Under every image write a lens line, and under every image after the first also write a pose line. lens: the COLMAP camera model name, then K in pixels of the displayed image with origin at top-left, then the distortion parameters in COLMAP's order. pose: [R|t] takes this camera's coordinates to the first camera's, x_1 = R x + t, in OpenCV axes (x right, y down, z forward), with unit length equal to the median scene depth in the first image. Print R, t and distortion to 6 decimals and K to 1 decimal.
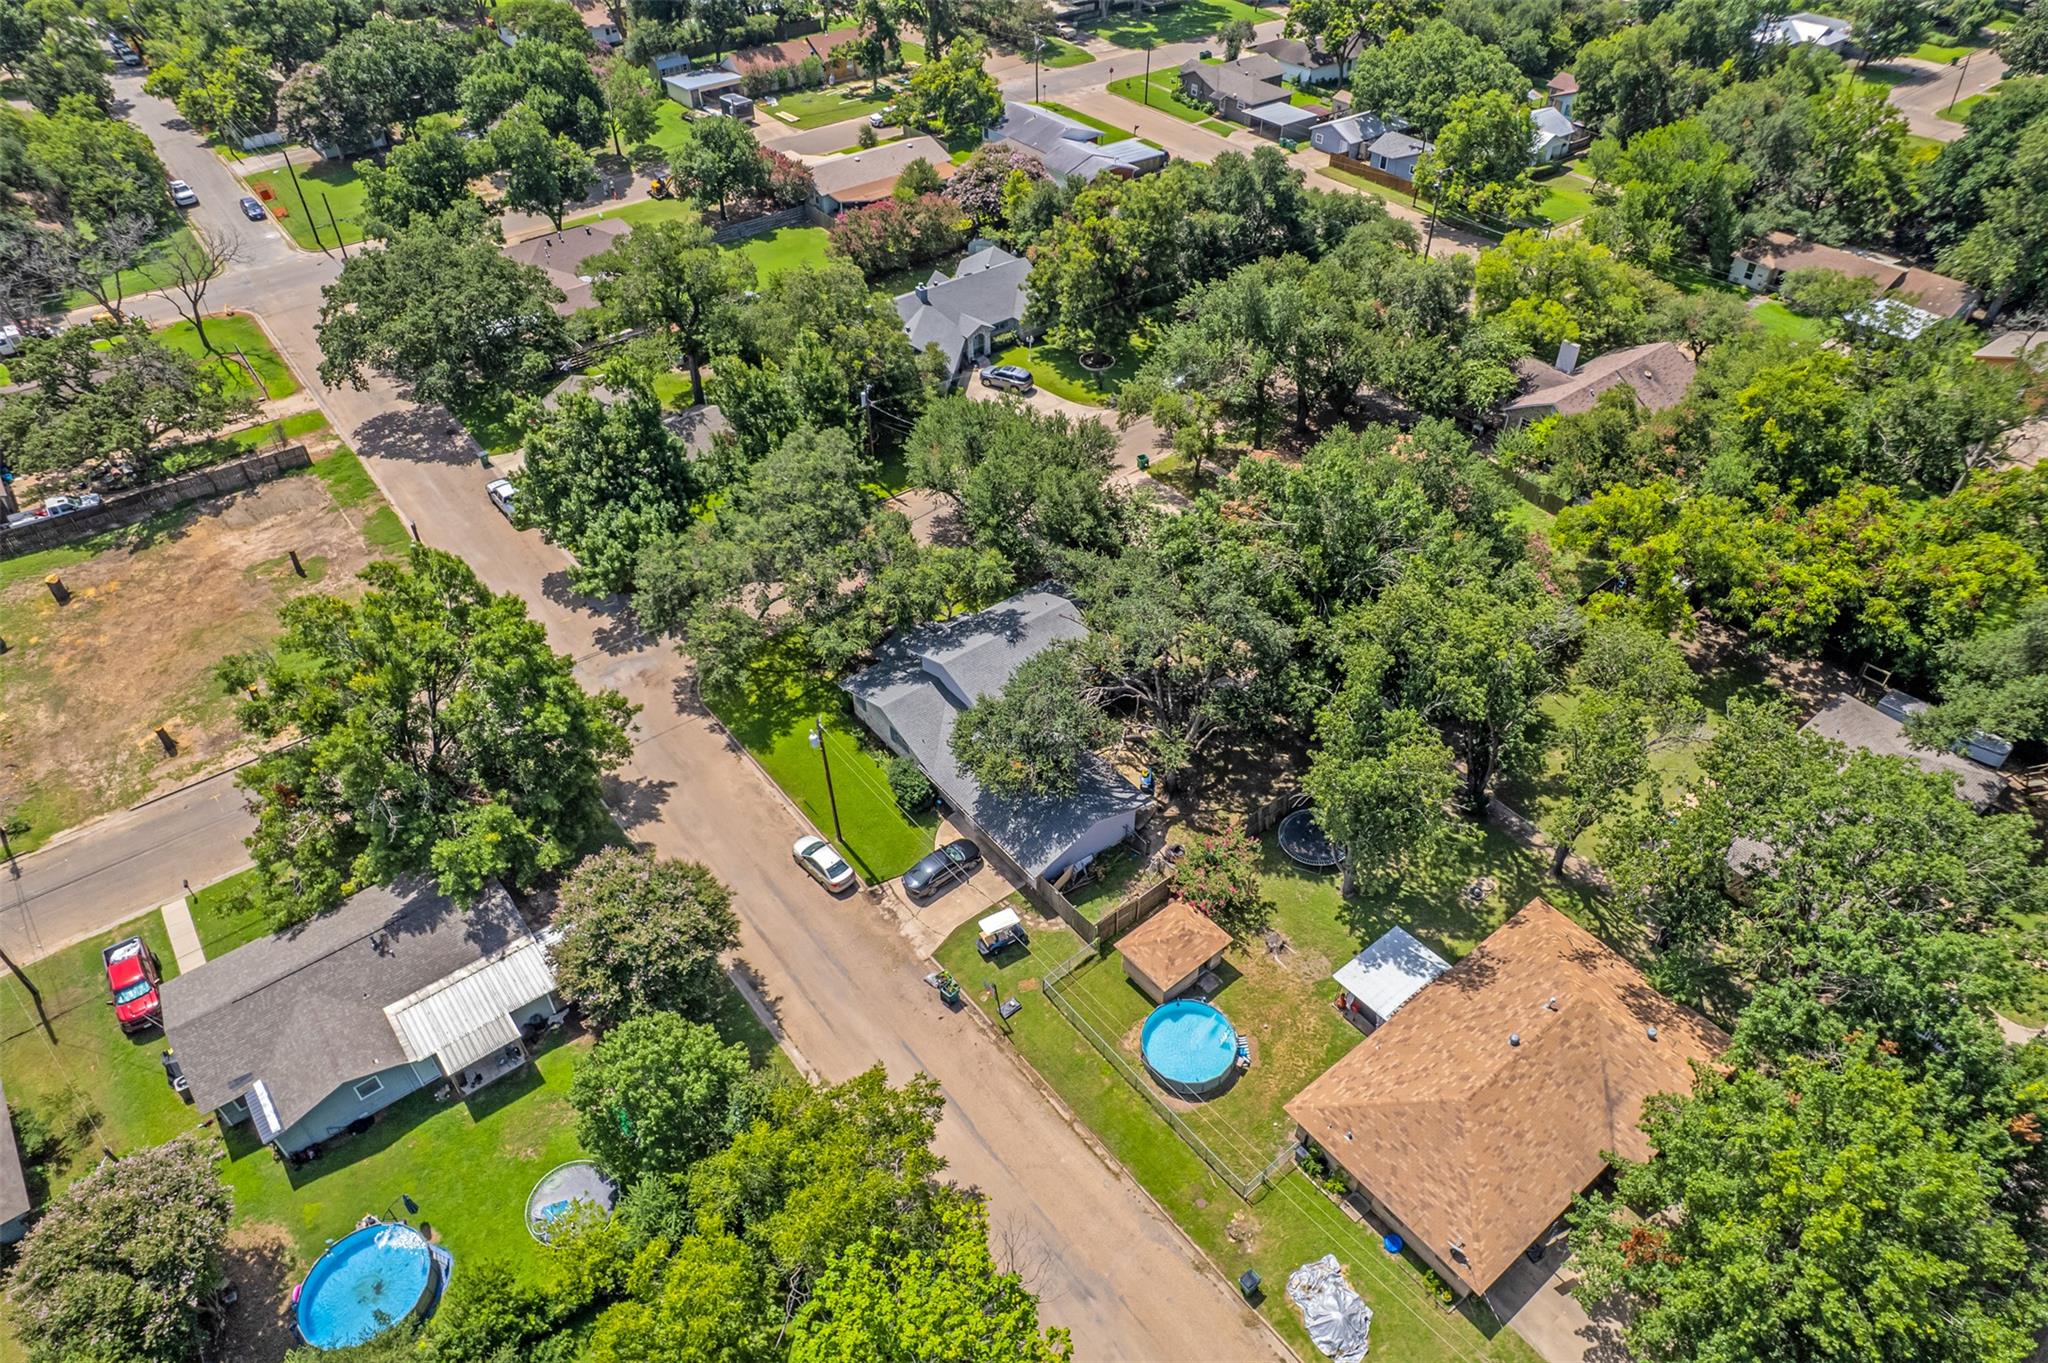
lens RADIAL K [[1314.1, 0, 1021.7], [0, 1314.1, 683.9], [0, 0, 1]] dist [-0.032736, 0.019350]
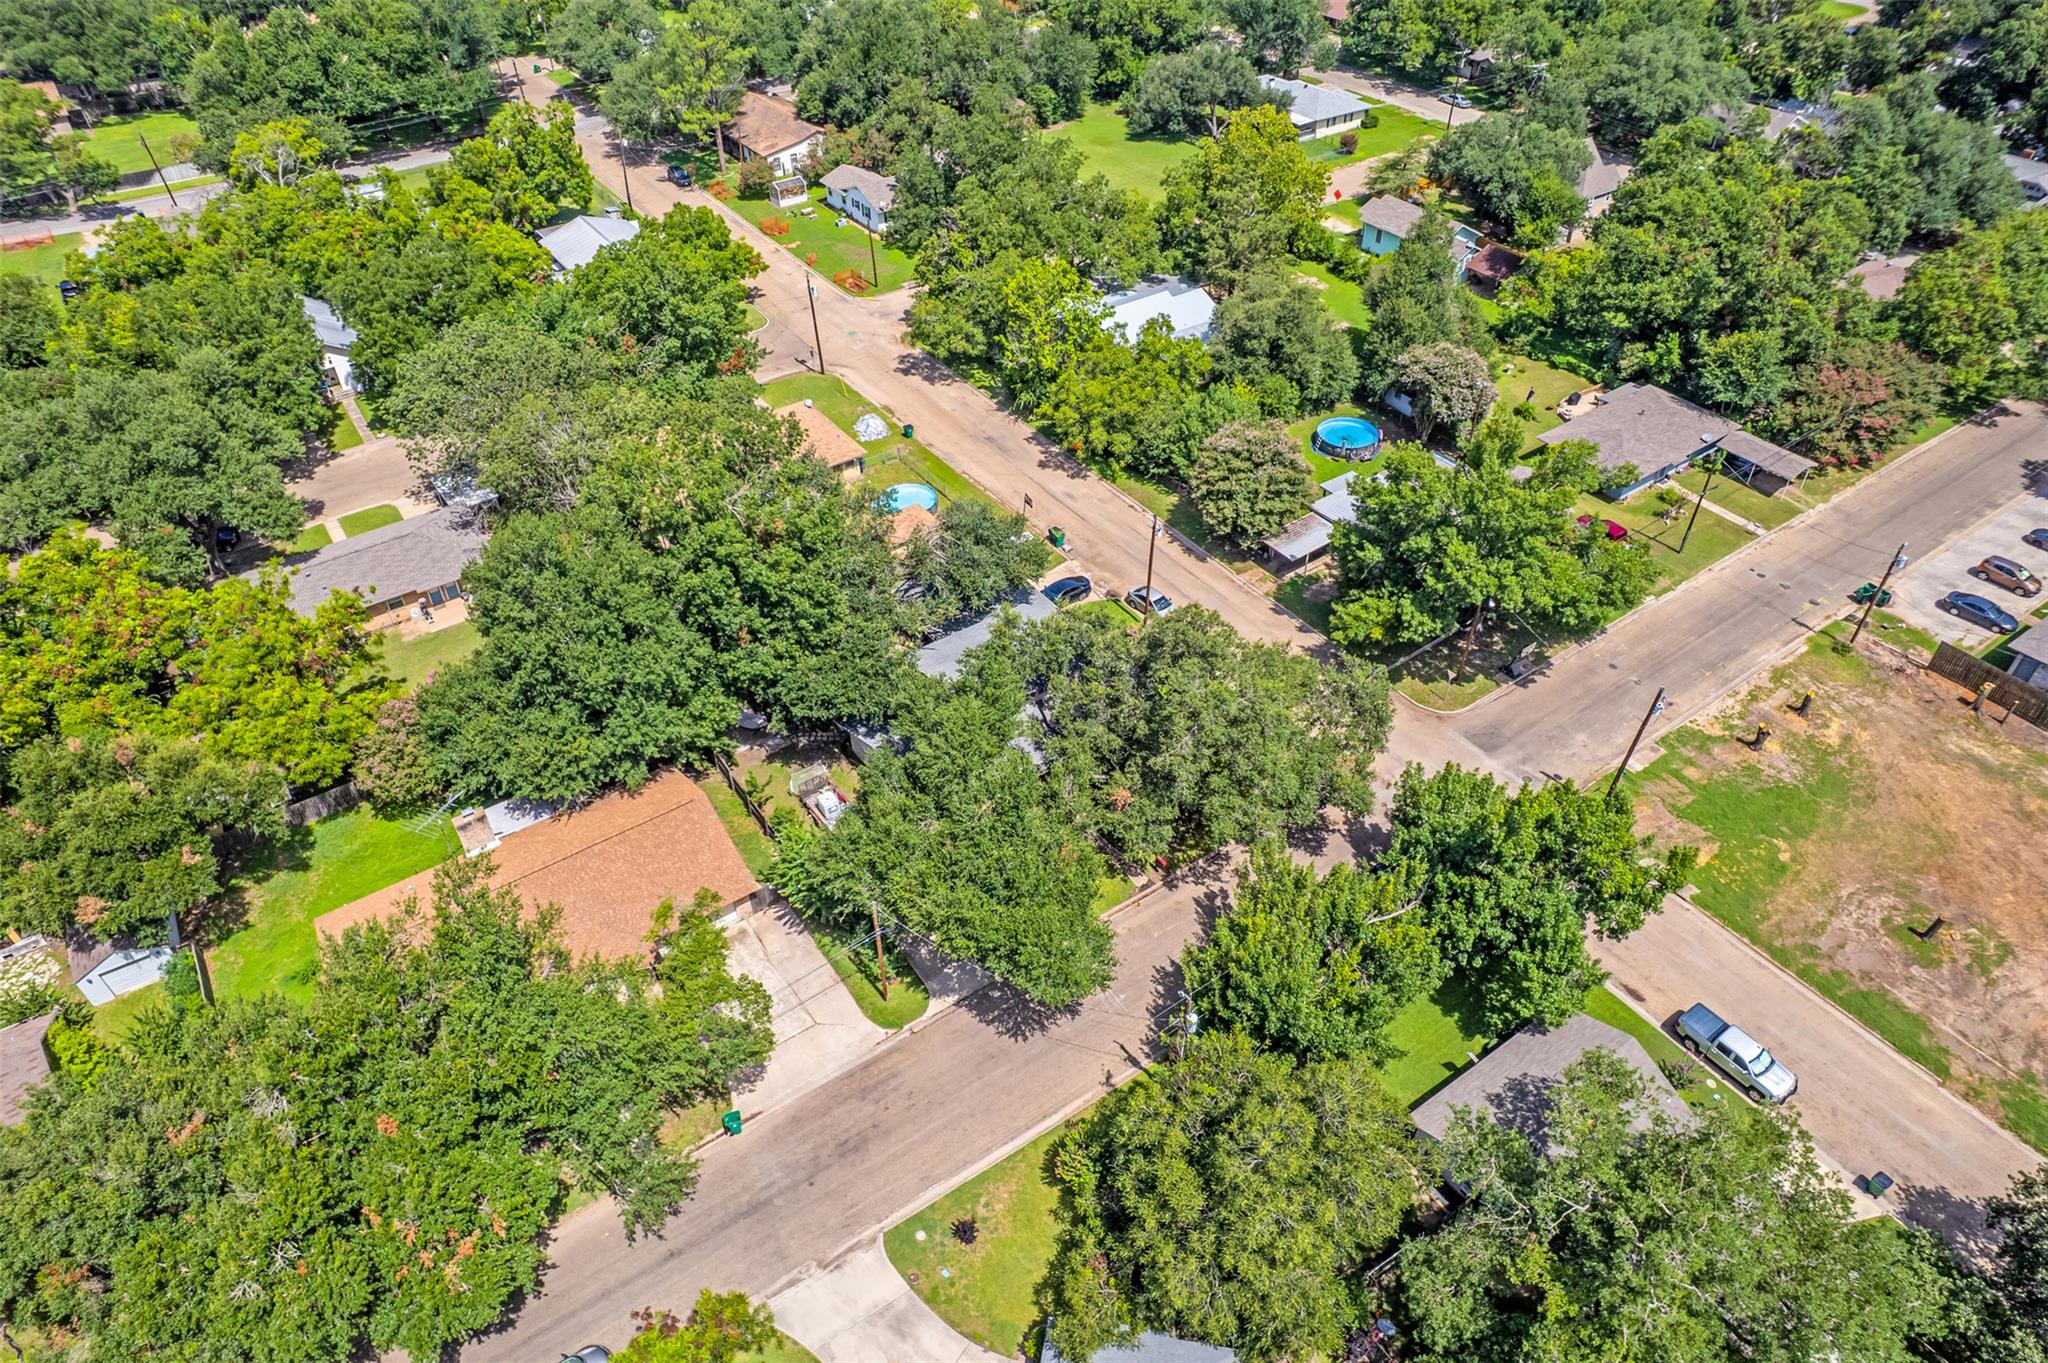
lens RADIAL K [[1314.1, 0, 1022.7], [0, 1314.1, 682.2], [0, 0, 1]] dist [-0.032736, 0.019350]
pose [[-0.998021, -0.029329, 0.055627, -0.091035], [0.050604, 0.150596, 0.987299, -1.054667], [-0.037334, 0.988160, -0.148814, 1.195246]]
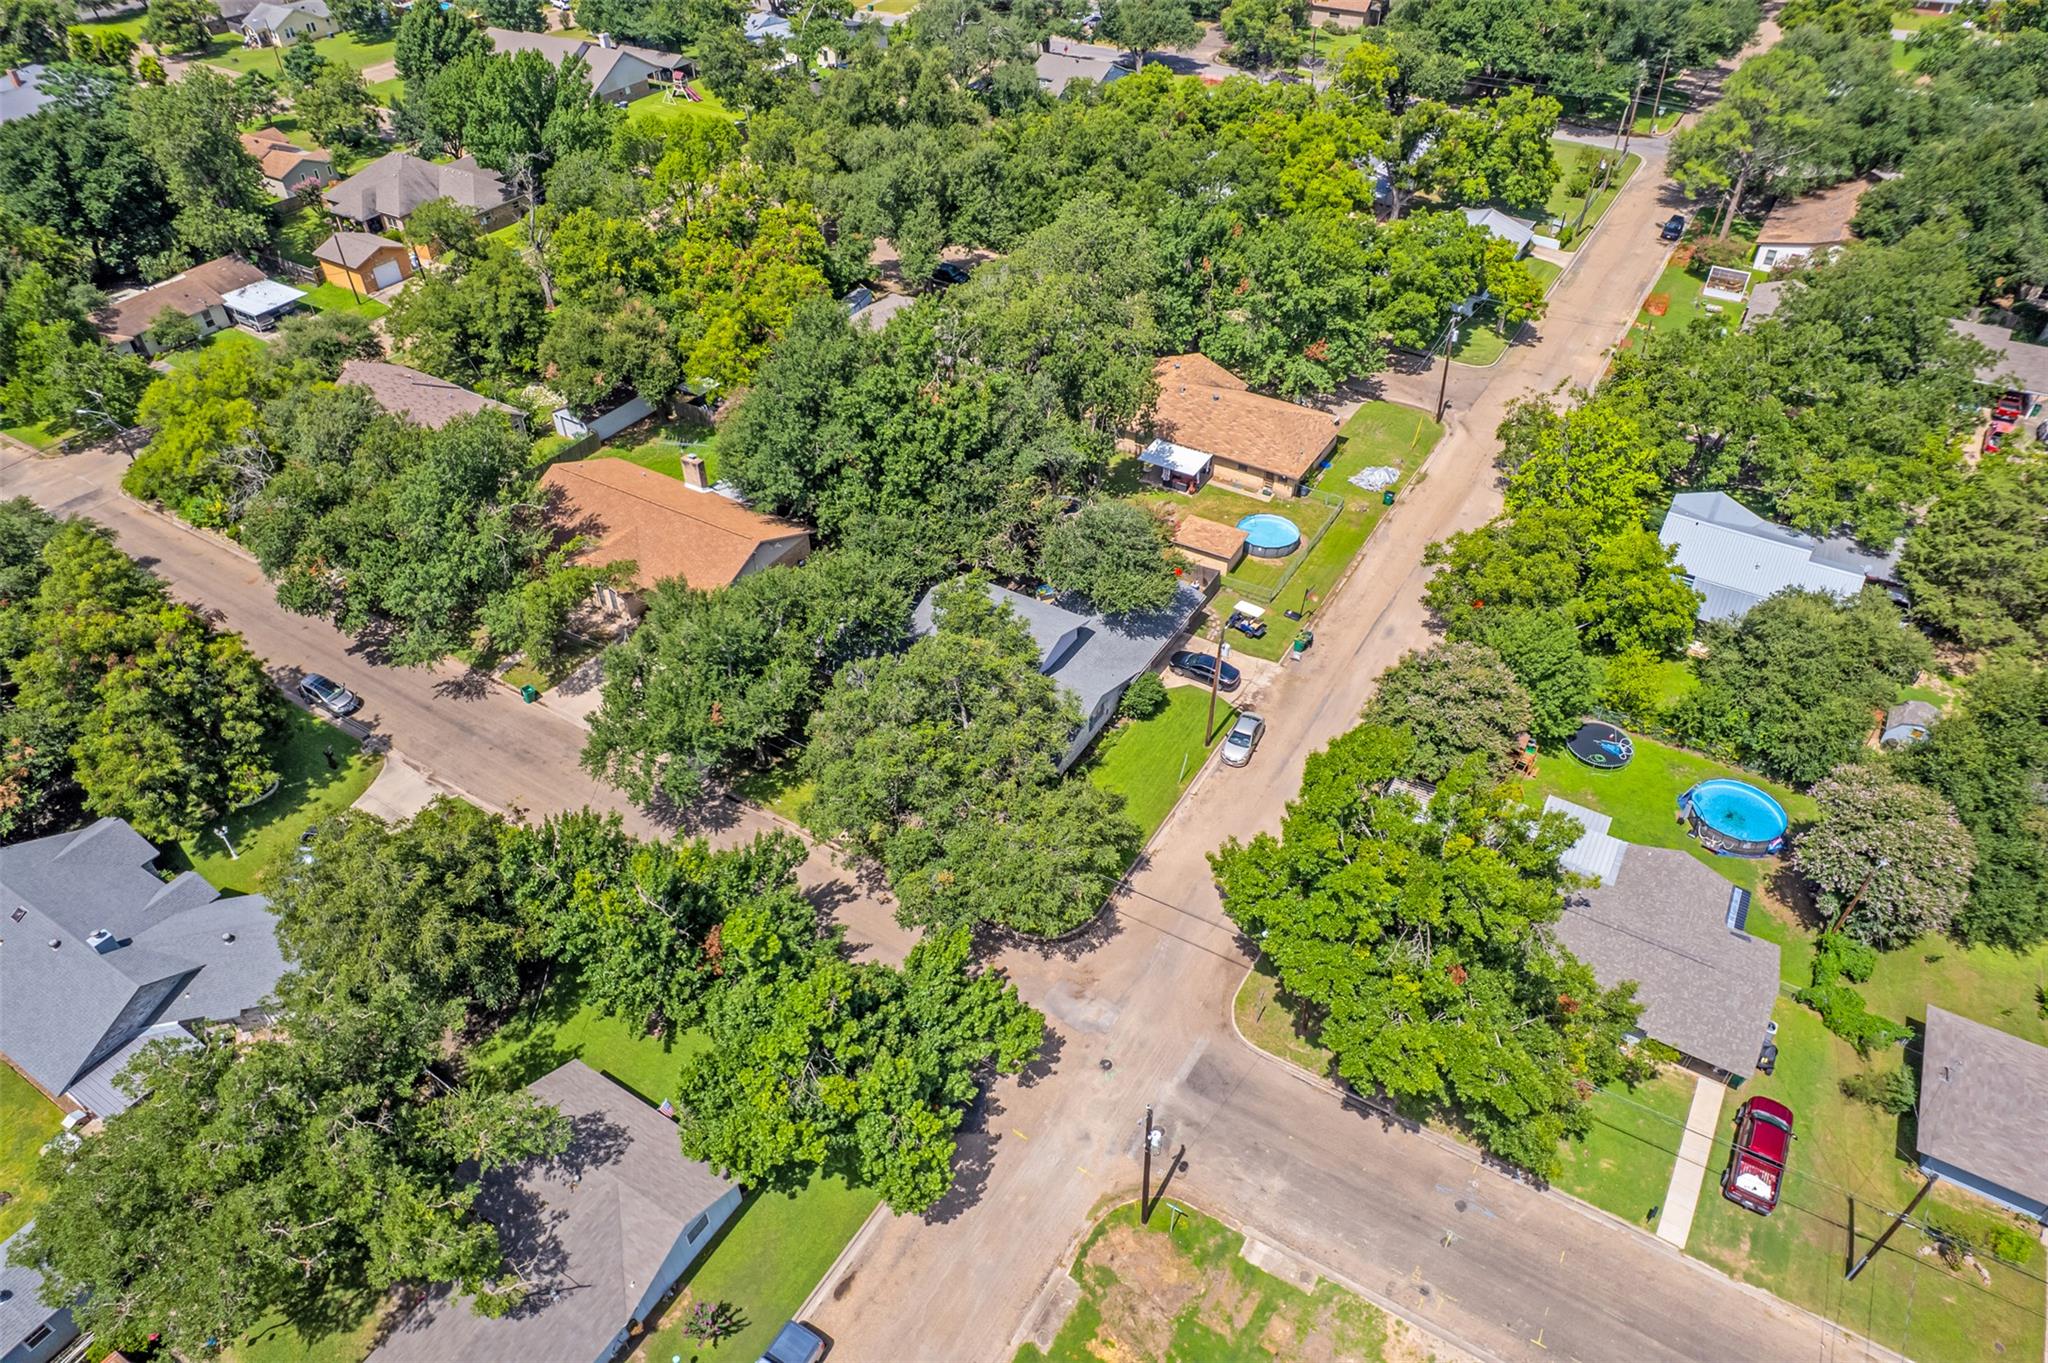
lens RADIAL K [[1314.1, 0, 1024.8], [0, 1314.1, 681.6], [0, 0, 1]] dist [-0.032736, 0.019350]
pose [[-0.351276, -0.604226, 0.715204, -0.804733], [0.612434, 0.429508, 0.663662, -0.695623], [-0.708188, 0.671144, 0.219172, 0.805644]]
